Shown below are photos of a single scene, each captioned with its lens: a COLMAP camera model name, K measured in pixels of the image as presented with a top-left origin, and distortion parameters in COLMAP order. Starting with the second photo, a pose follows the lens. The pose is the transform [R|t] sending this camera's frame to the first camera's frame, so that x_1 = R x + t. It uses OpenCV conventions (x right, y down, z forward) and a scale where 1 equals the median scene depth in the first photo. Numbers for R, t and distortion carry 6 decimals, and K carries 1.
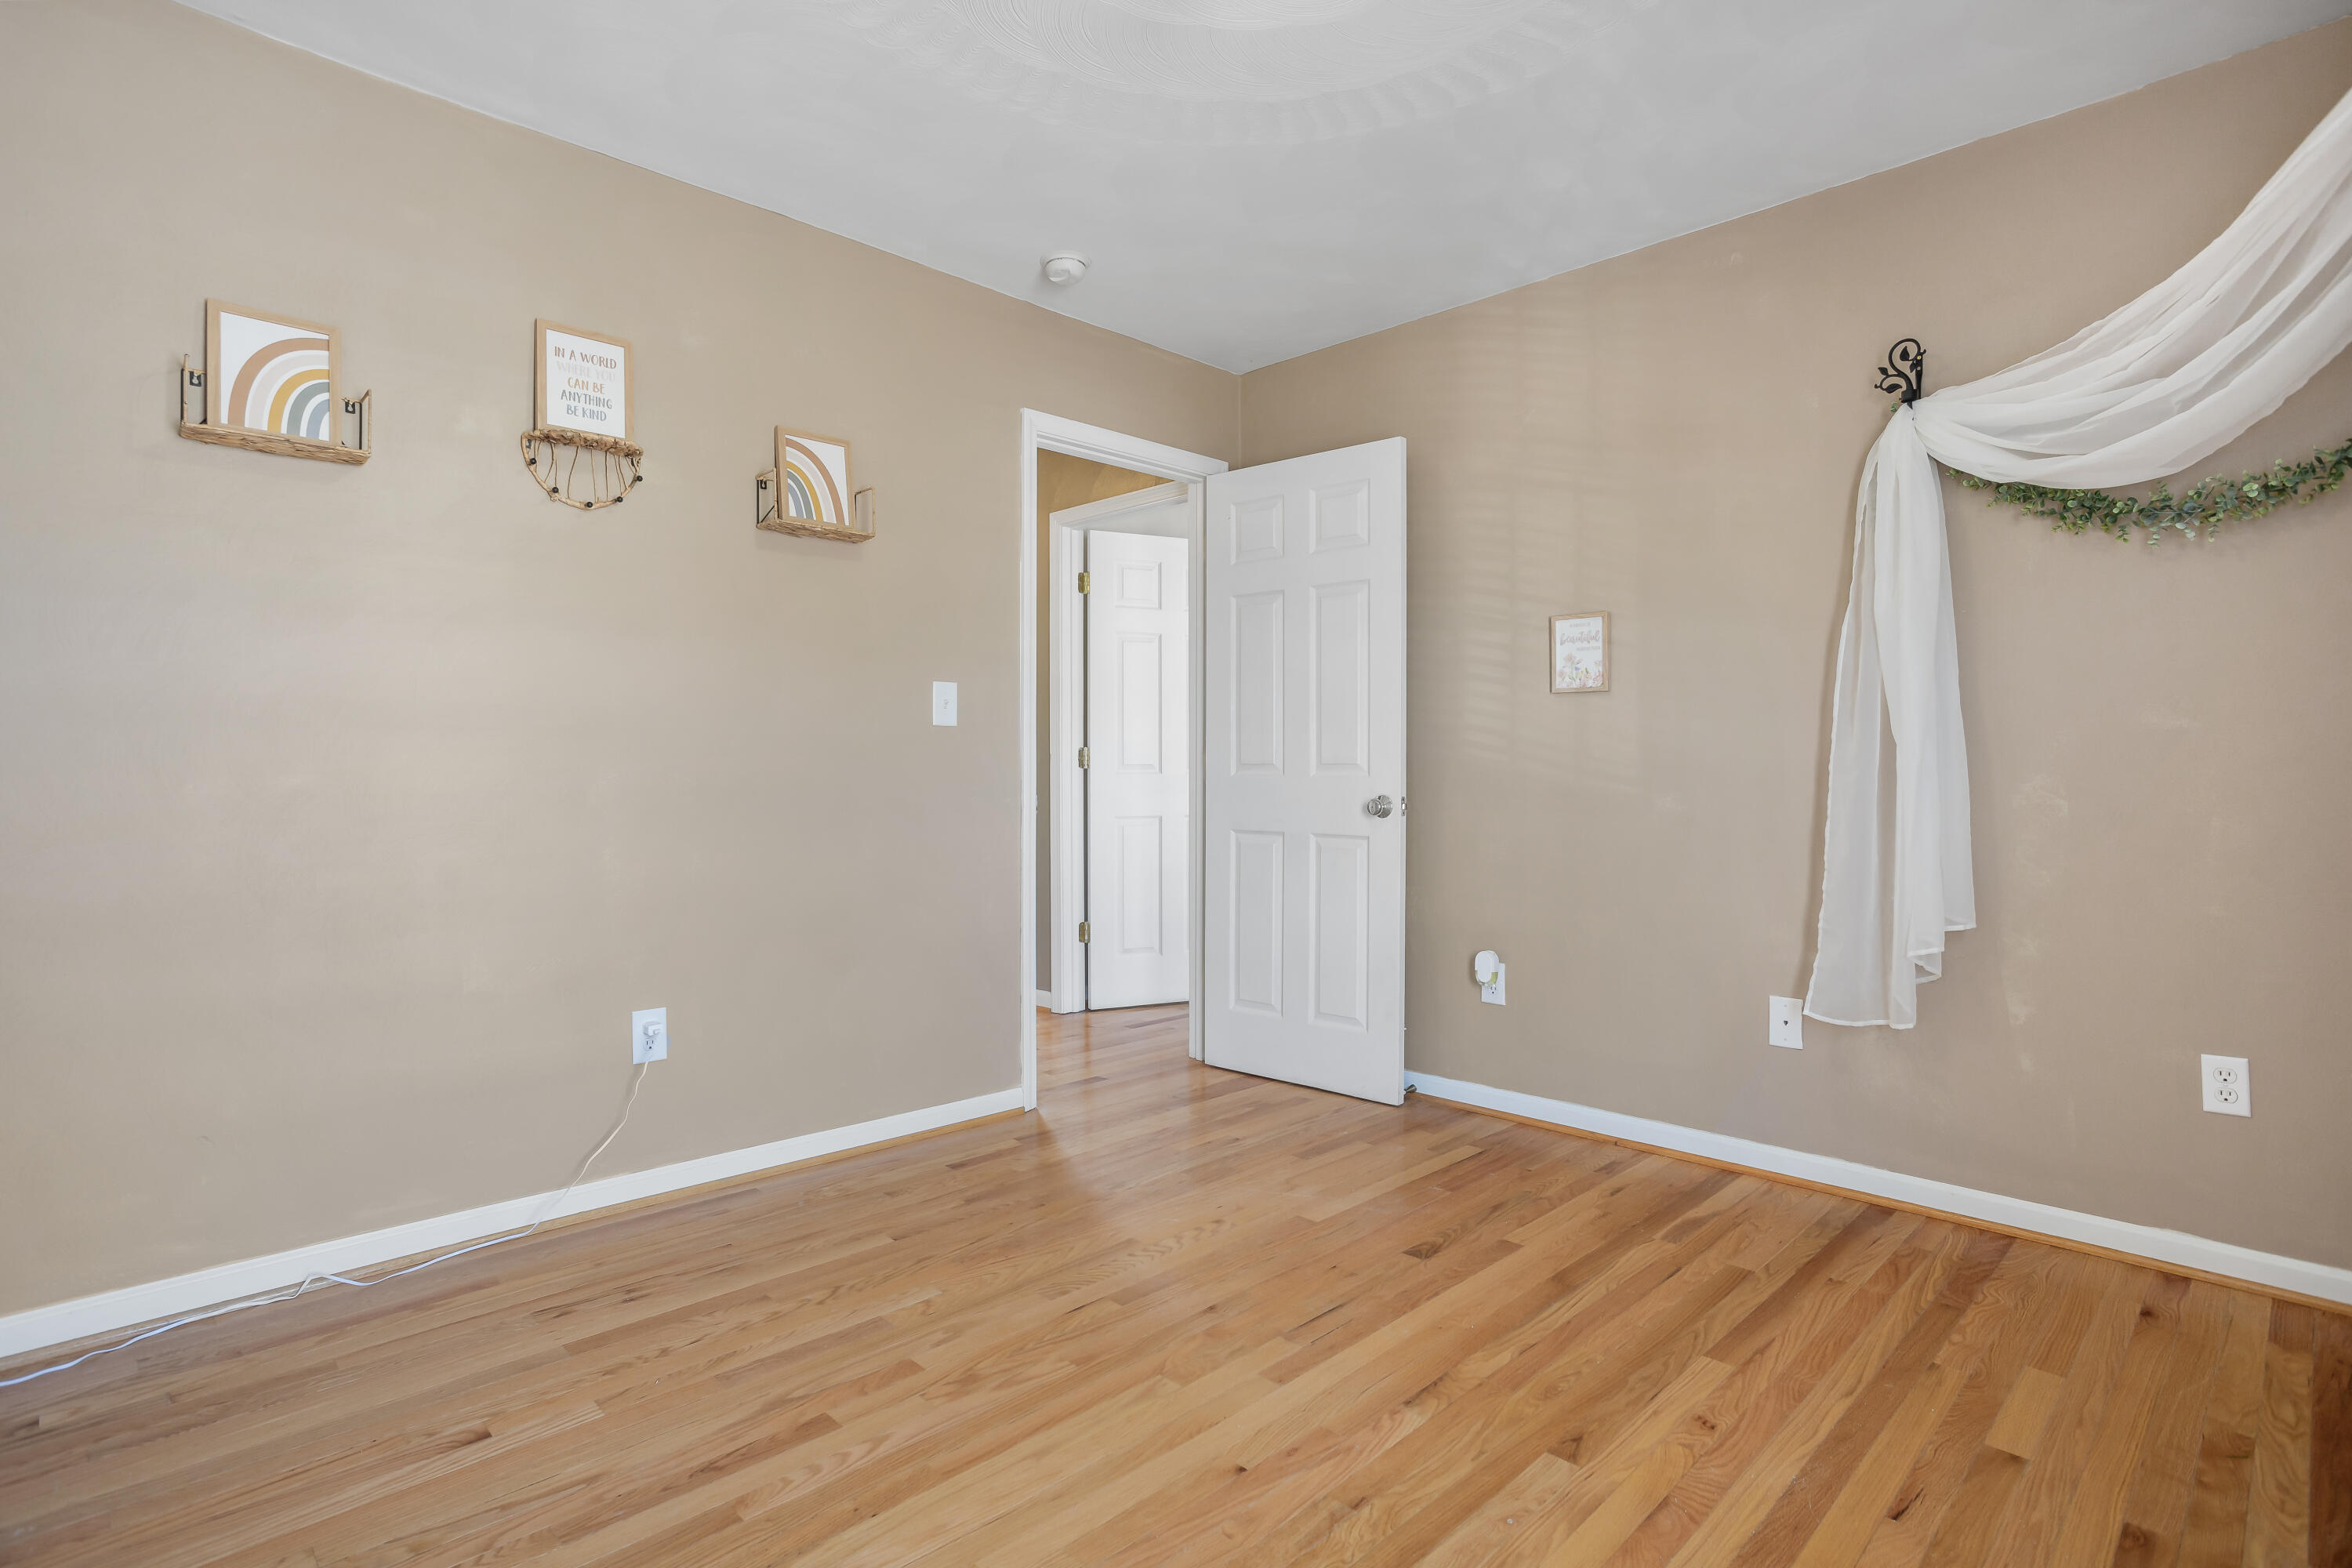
lens RADIAL K [[1219.2, 0, 1179.1], [0, 1219.2, 784.6], [0, 0, 1]] dist [-0.038279, 0.016086]
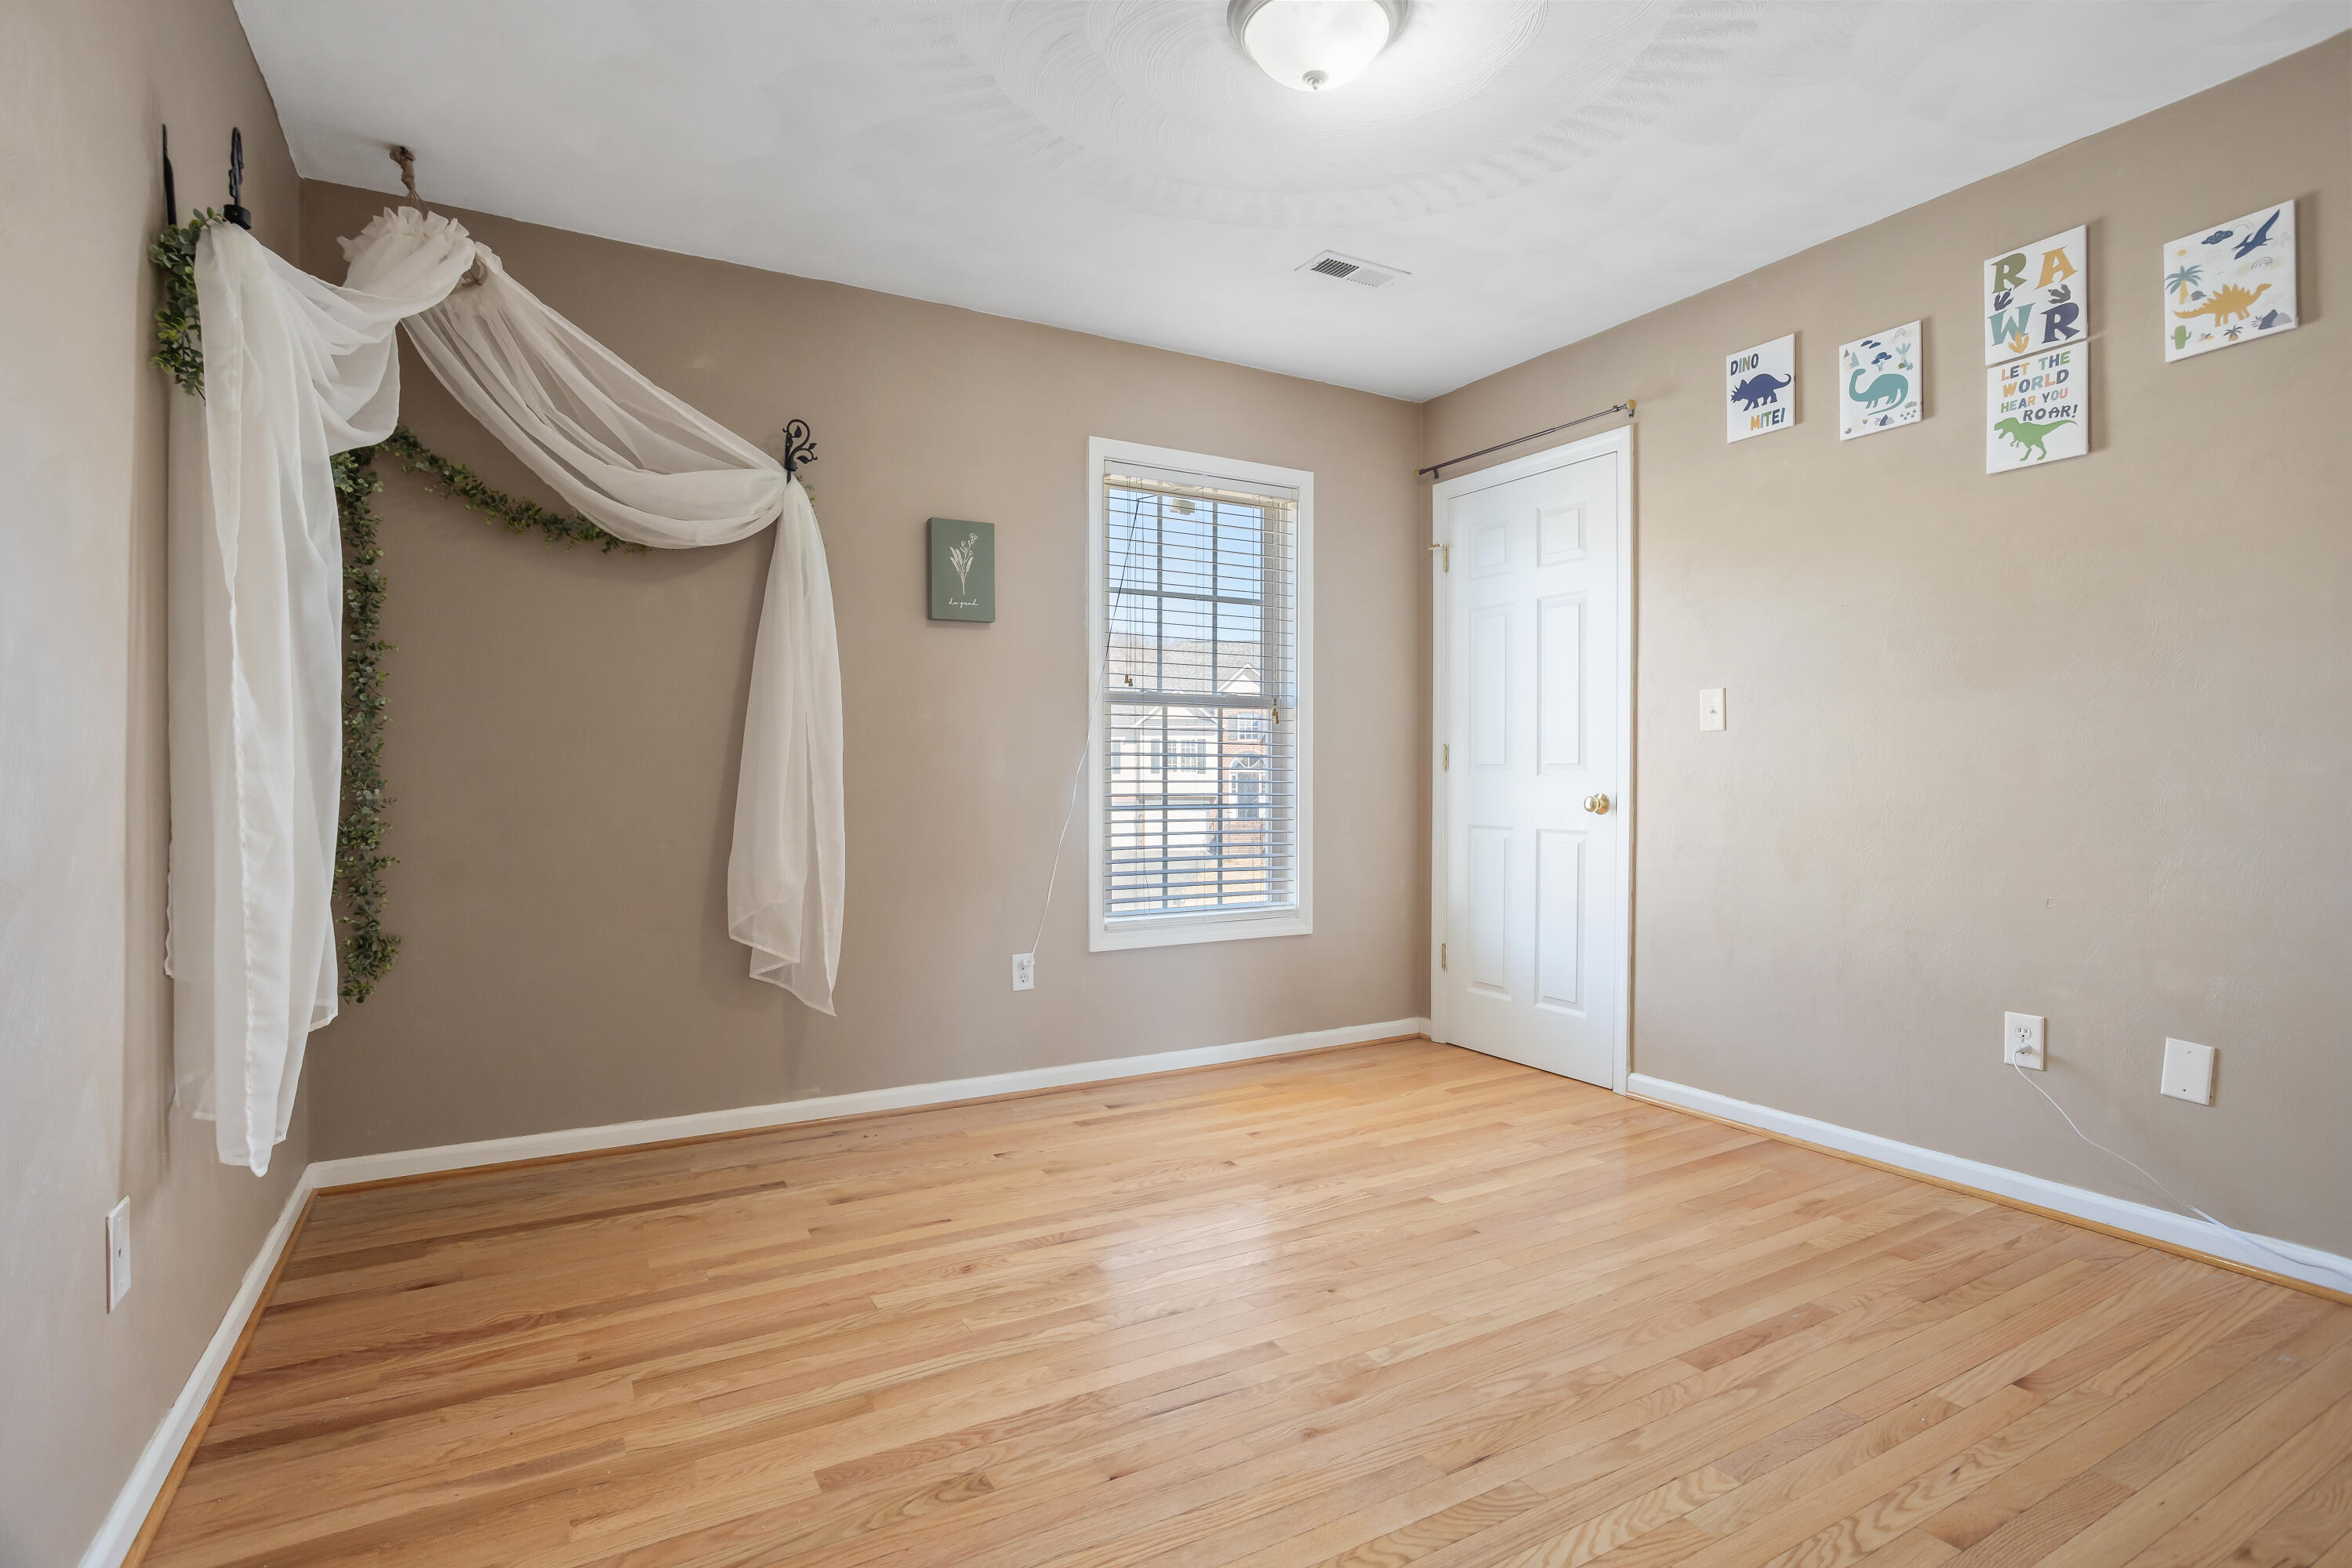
lens RADIAL K [[1219.2, 0, 1170.5], [0, 1219.2, 781.7], [0, 0, 1]] dist [-0.038279, 0.016086]
pose [[-0.969307, -0.001099, 0.245850, -0.080089], [0.002291, 0.999906, 0.013502, -0.013467], [-0.245842, 0.013651, -0.969214, 1.771003]]
